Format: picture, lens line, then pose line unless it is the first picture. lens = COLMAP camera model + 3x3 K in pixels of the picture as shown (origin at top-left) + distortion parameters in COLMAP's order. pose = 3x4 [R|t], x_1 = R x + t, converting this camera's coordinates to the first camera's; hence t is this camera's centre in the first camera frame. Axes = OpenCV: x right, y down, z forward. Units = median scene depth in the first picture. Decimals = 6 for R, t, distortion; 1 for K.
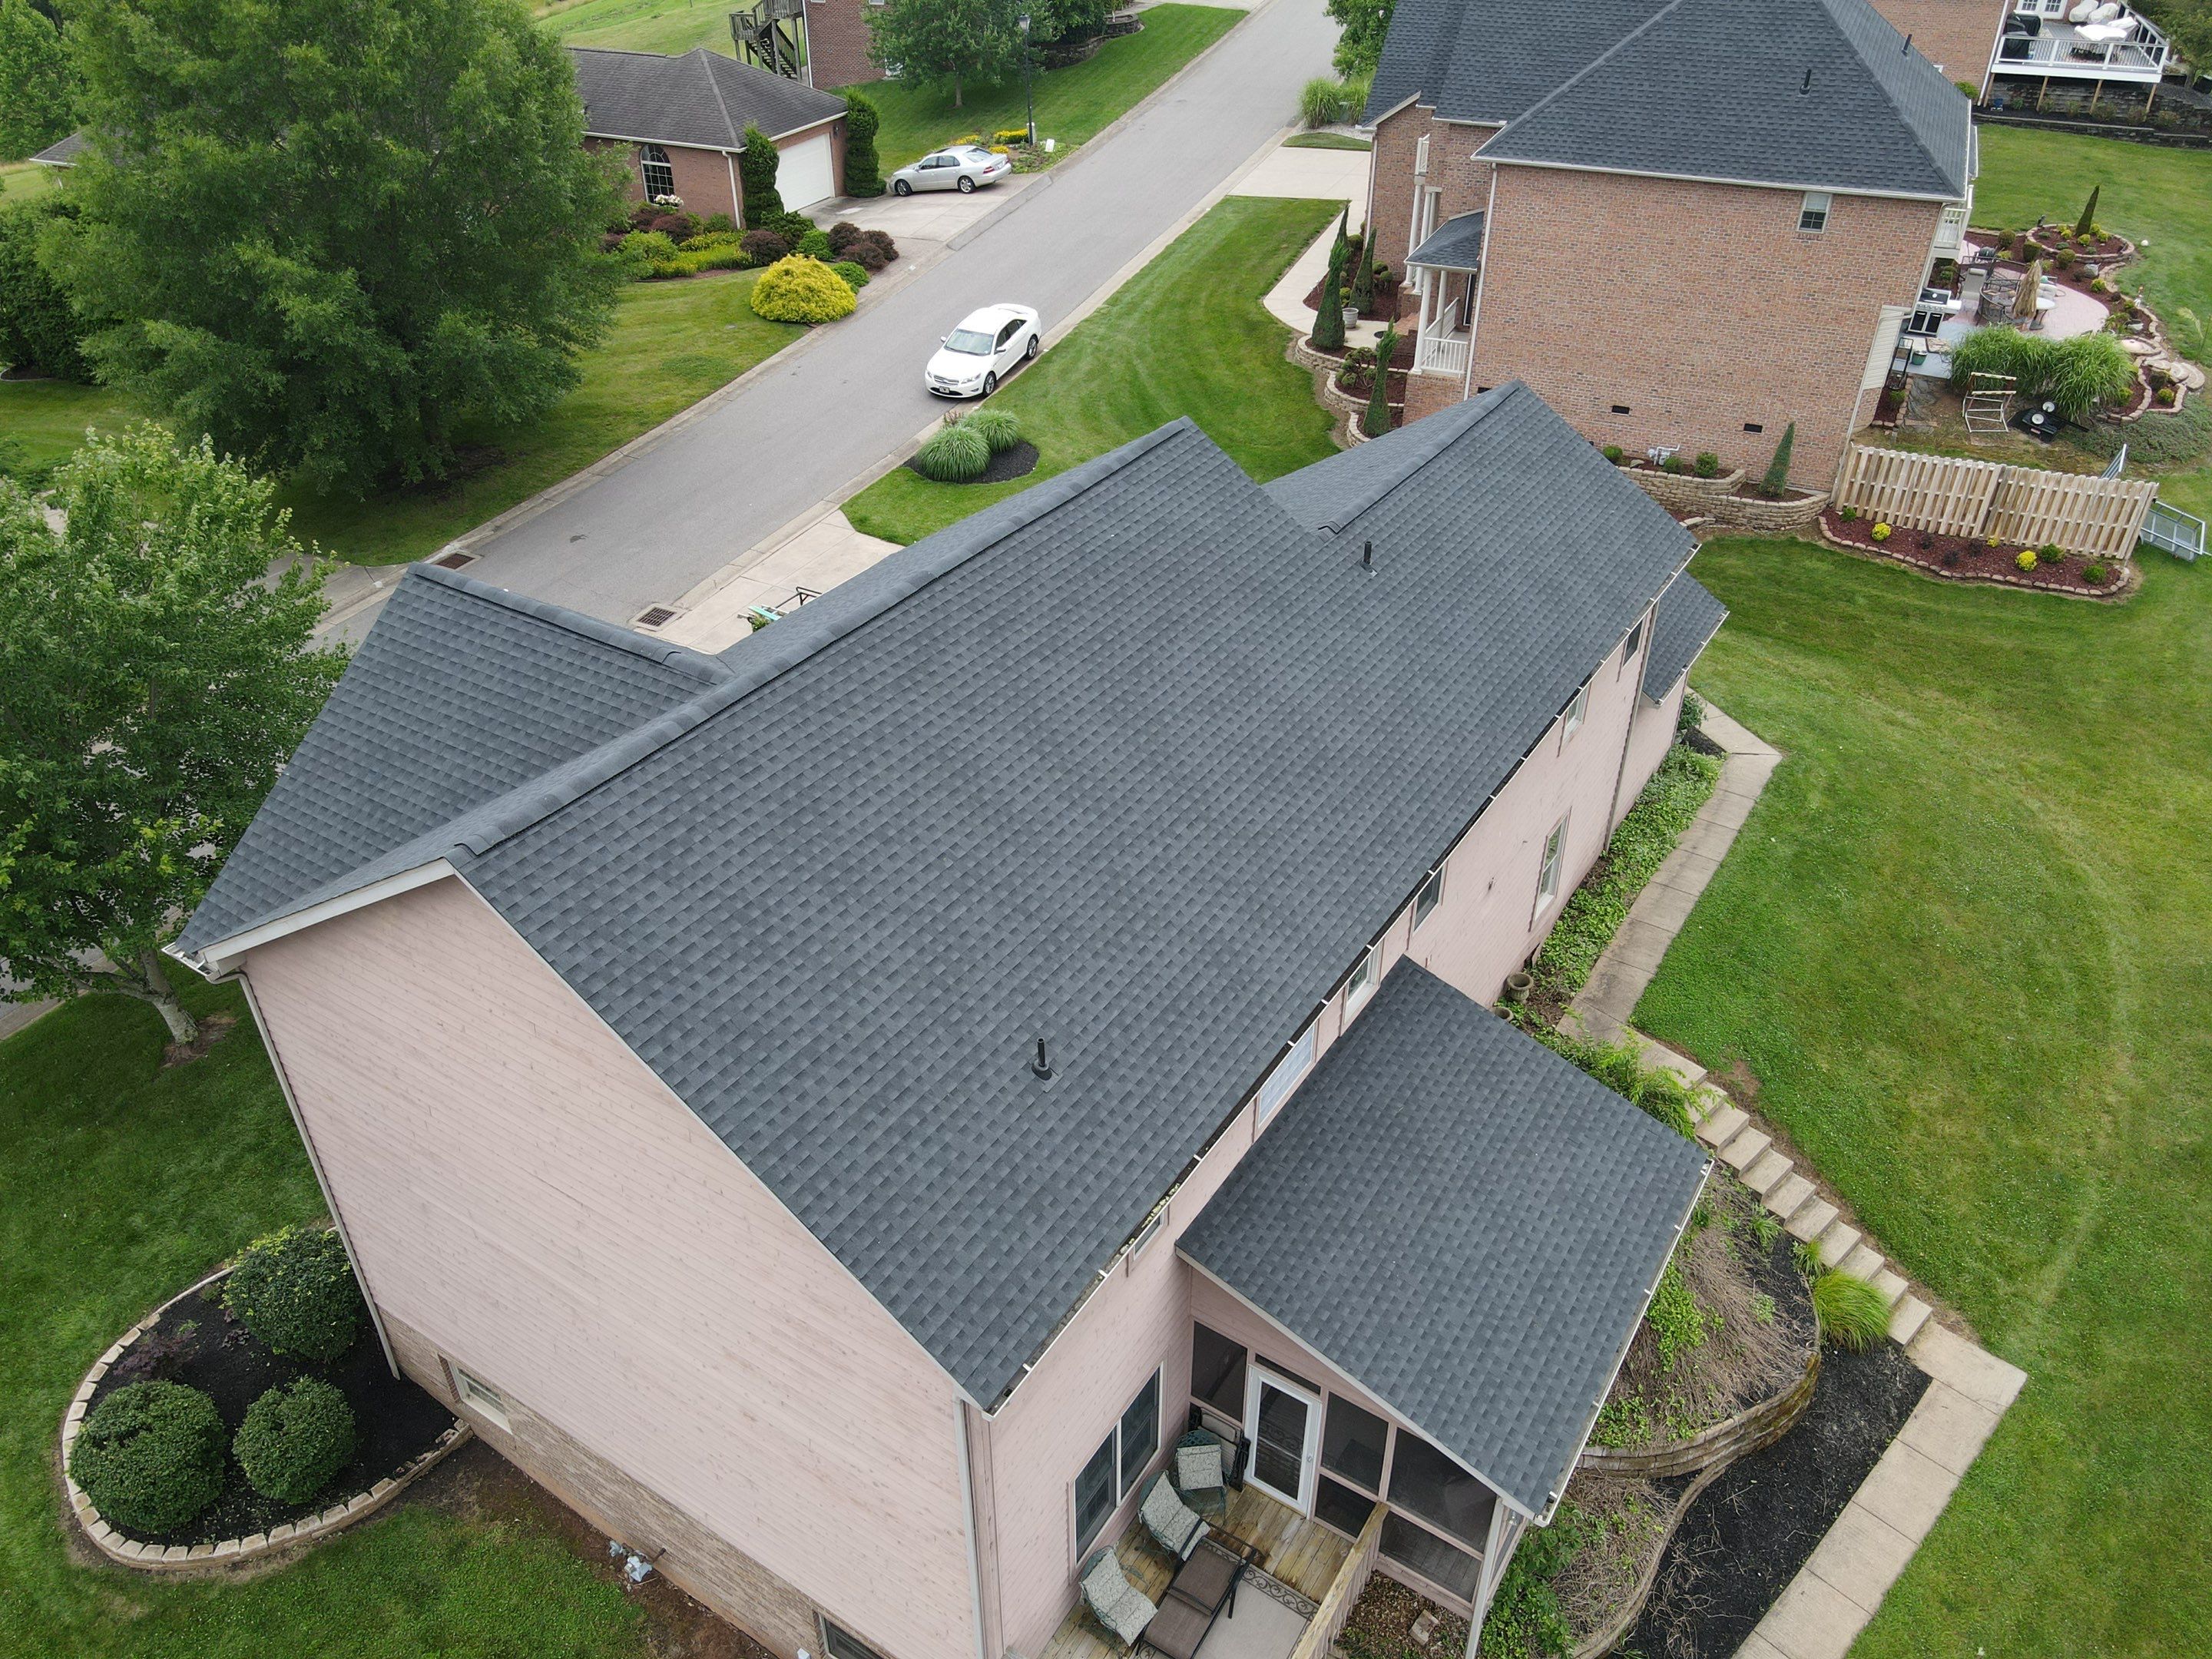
lens RADIAL K [[1623.6, 0, 1098.0], [0, 1623.6, 836.5], [0, 0, 1]] dist [0.013677, 0.001619]
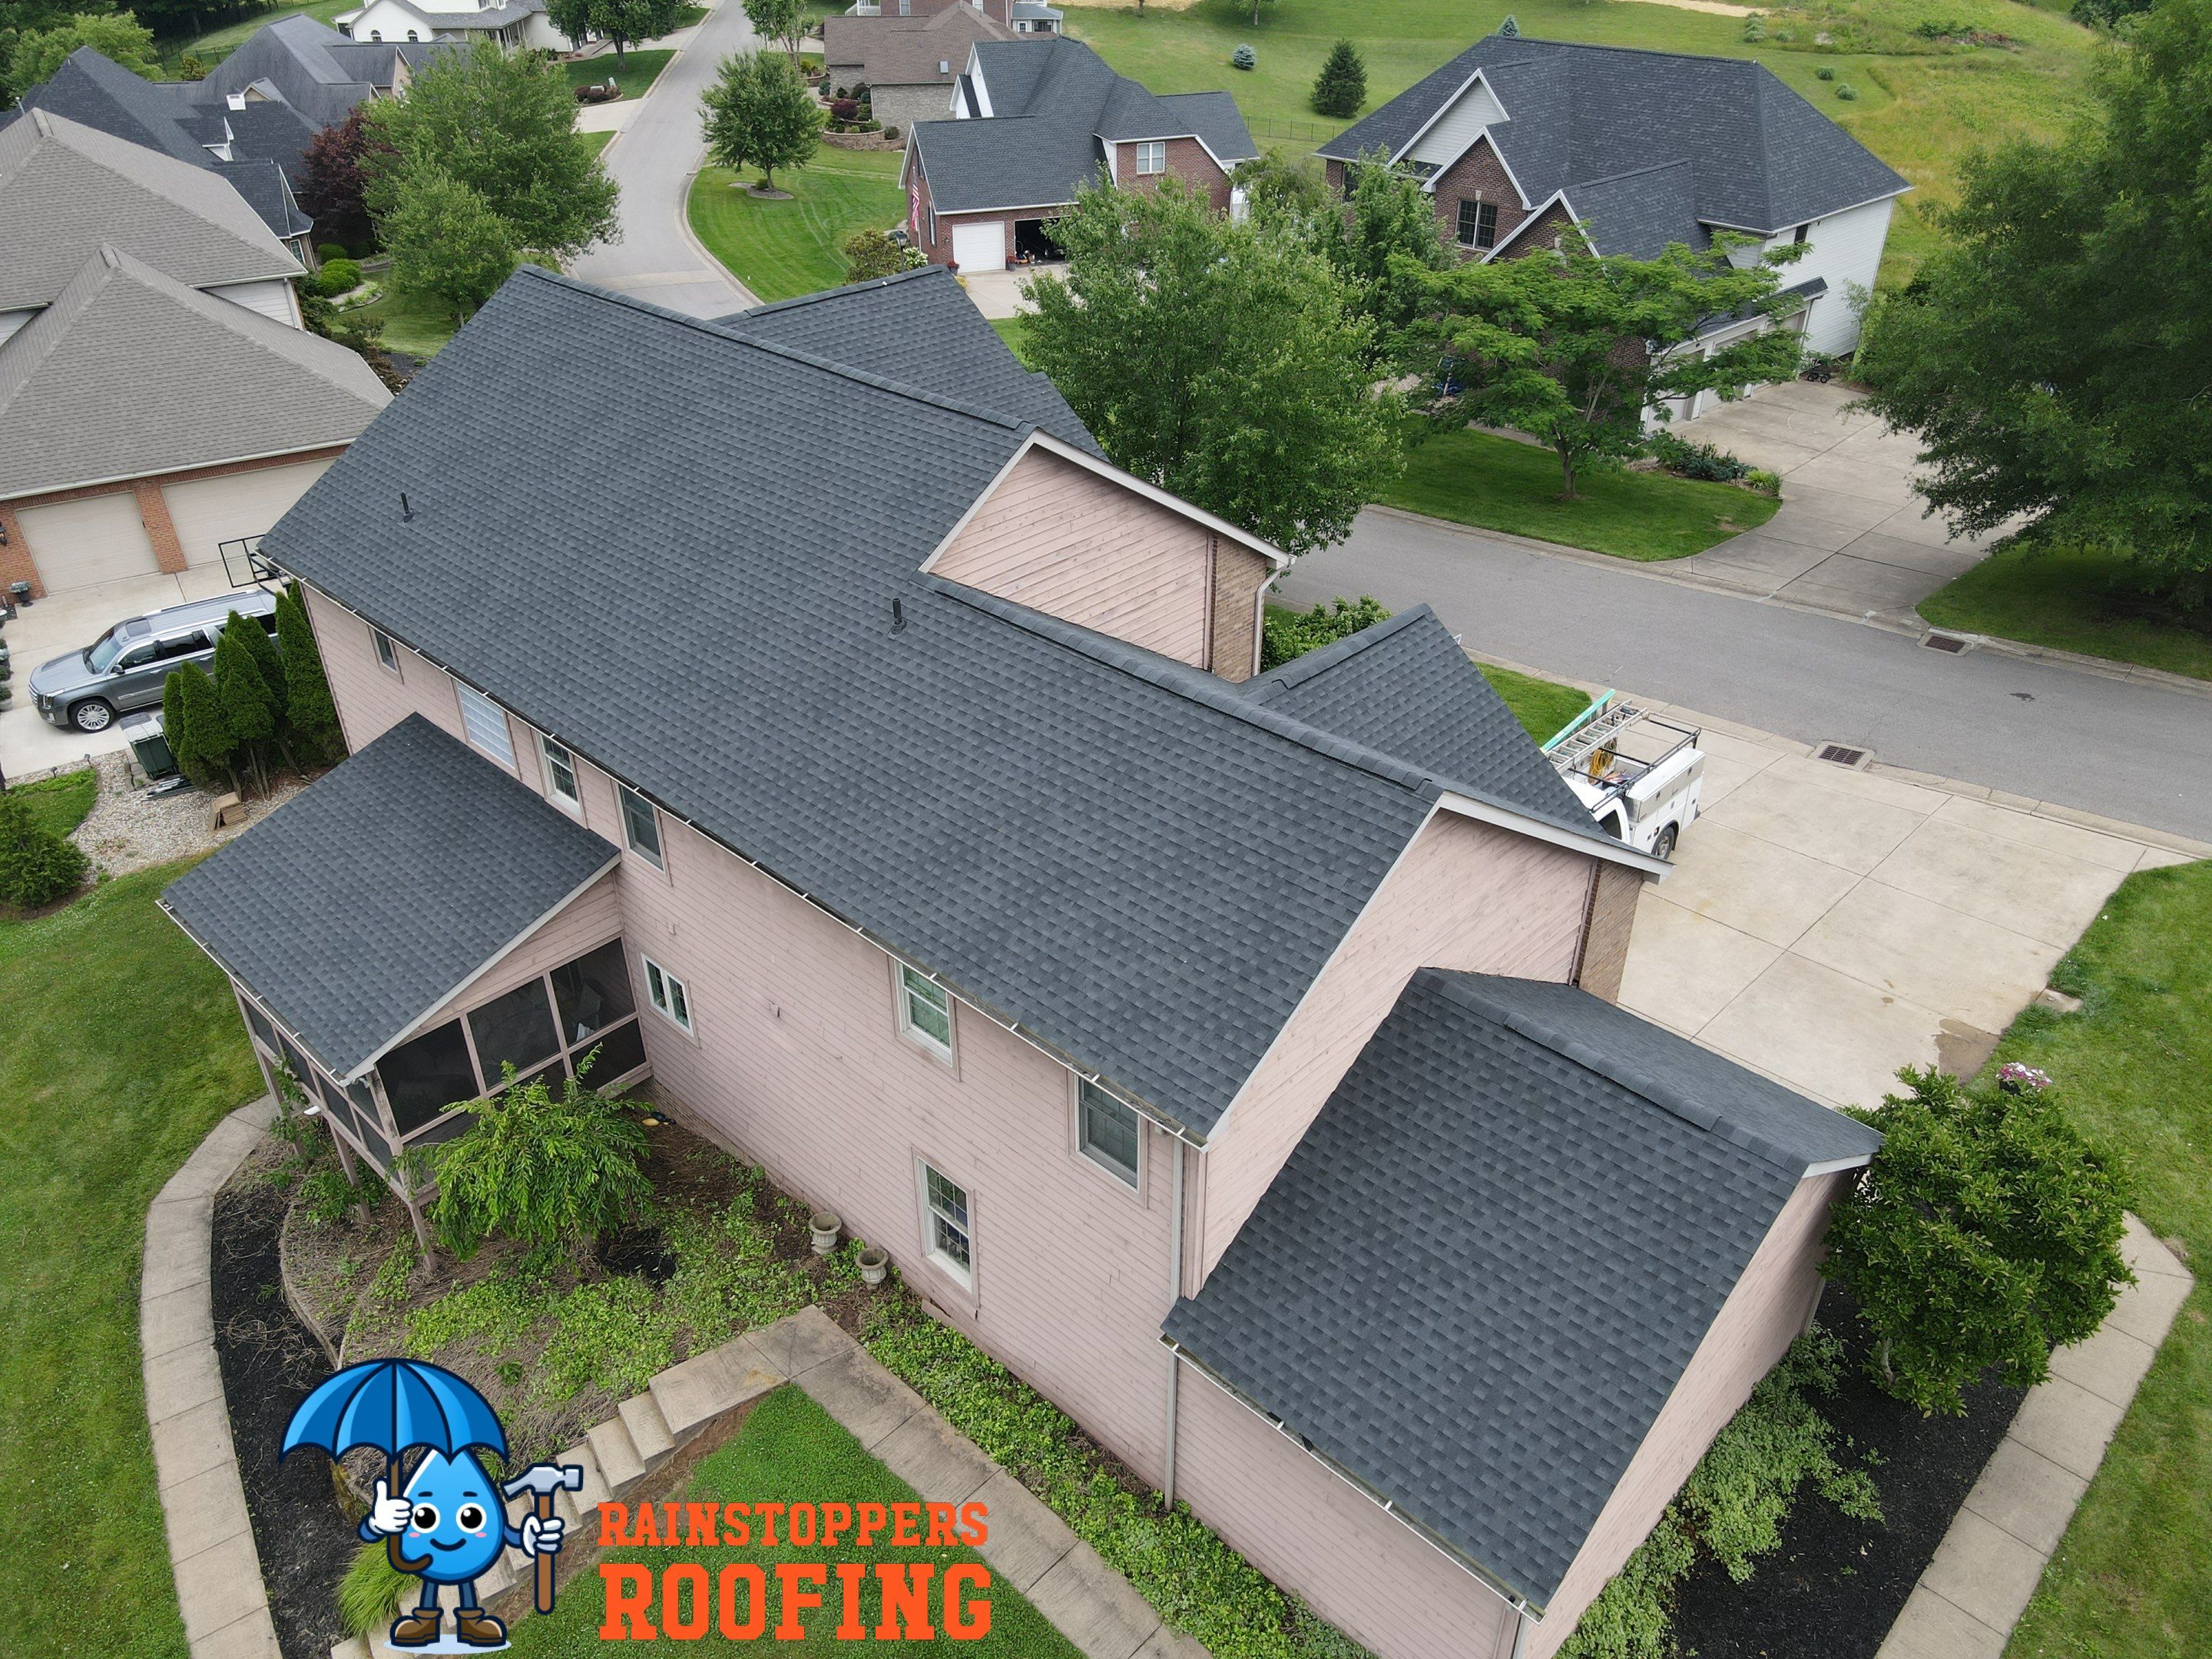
lens RADIAL K [[1623.6, 0, 1096.7], [0, 1623.6, 839.5], [0, 0, 1]] dist [0.013677, 0.001619]
pose [[-0.187401, 0.536844, -0.822606, 0.498327], [-0.552051, 0.635114, 0.540249, -0.336324], [0.812478, 0.555364, 0.177344, 0.537282]]
